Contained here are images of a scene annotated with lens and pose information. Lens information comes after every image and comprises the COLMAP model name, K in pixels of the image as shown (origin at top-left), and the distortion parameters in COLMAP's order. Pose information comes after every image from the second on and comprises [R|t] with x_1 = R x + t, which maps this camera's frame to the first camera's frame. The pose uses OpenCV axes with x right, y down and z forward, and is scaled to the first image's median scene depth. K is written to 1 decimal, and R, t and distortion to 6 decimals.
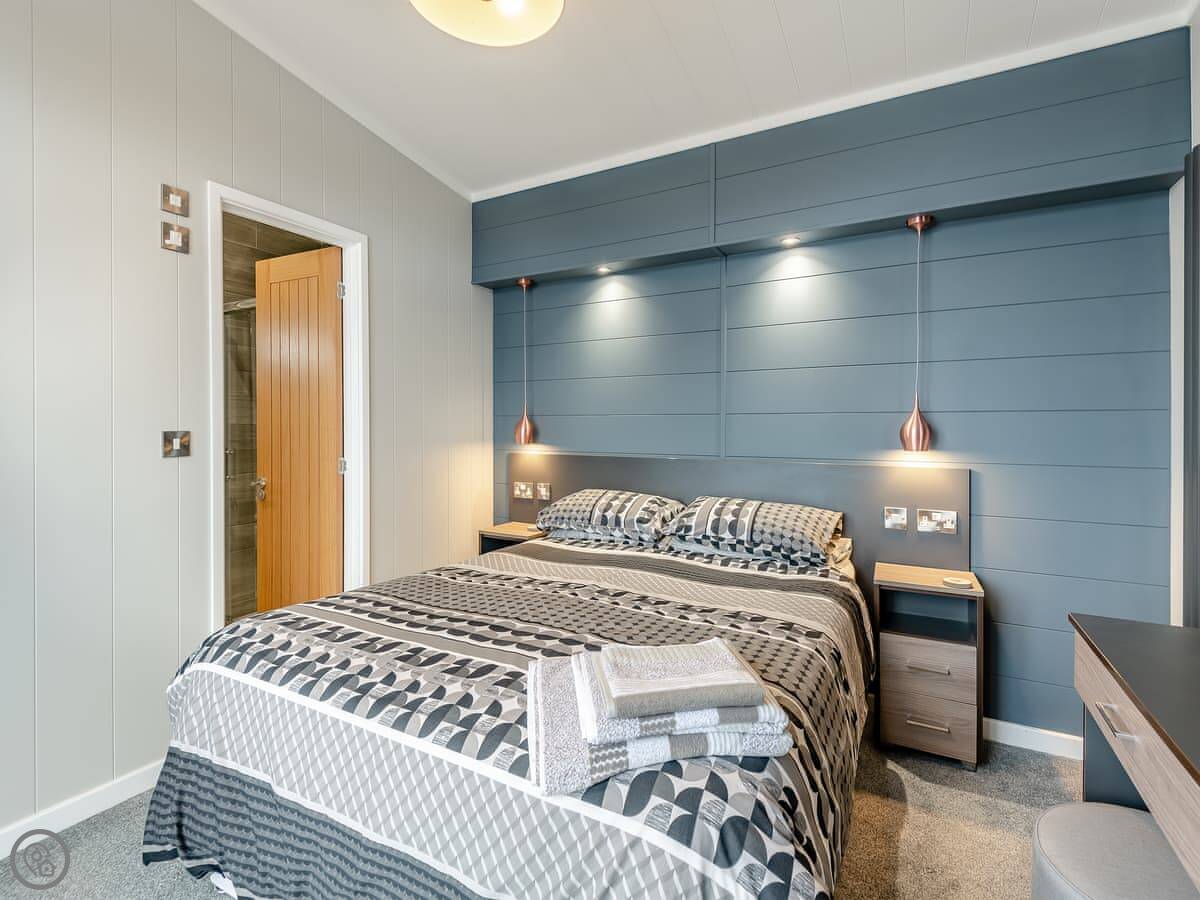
lens RADIAL K [[581.2, 0, 599.9], [0, 581.2, 437.4], [0, 0, 1]] dist [0.031729, 0.000100]
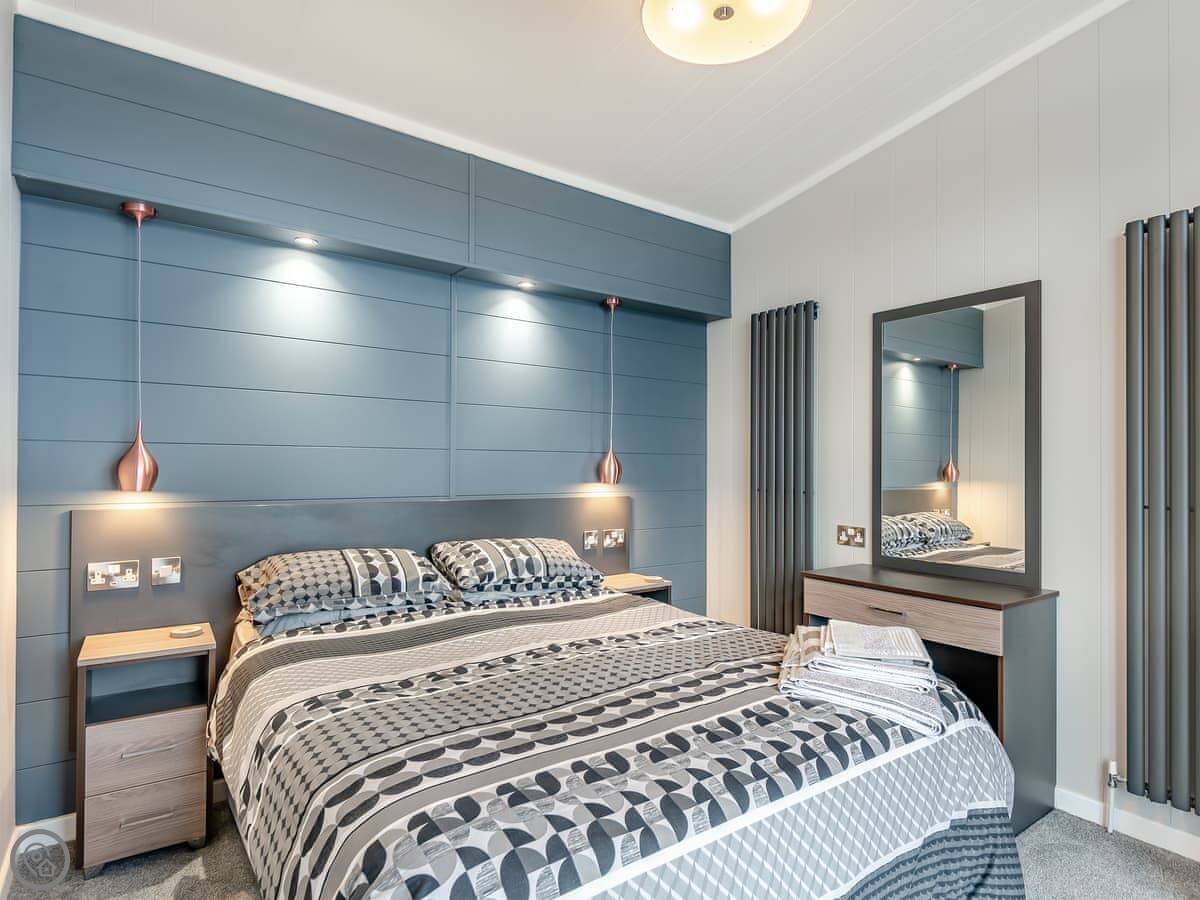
lens RADIAL K [[625.0, 0, 648.1], [0, 625.0, 461.7], [0, 0, 1]] dist [0.050760, -0.020785]
pose [[0.411659, 0.005131, 0.911324, -0.641219], [0.008898, 0.999914, -0.009650, -0.009775], [-0.911295, 0.012082, 0.411578, 0.371275]]
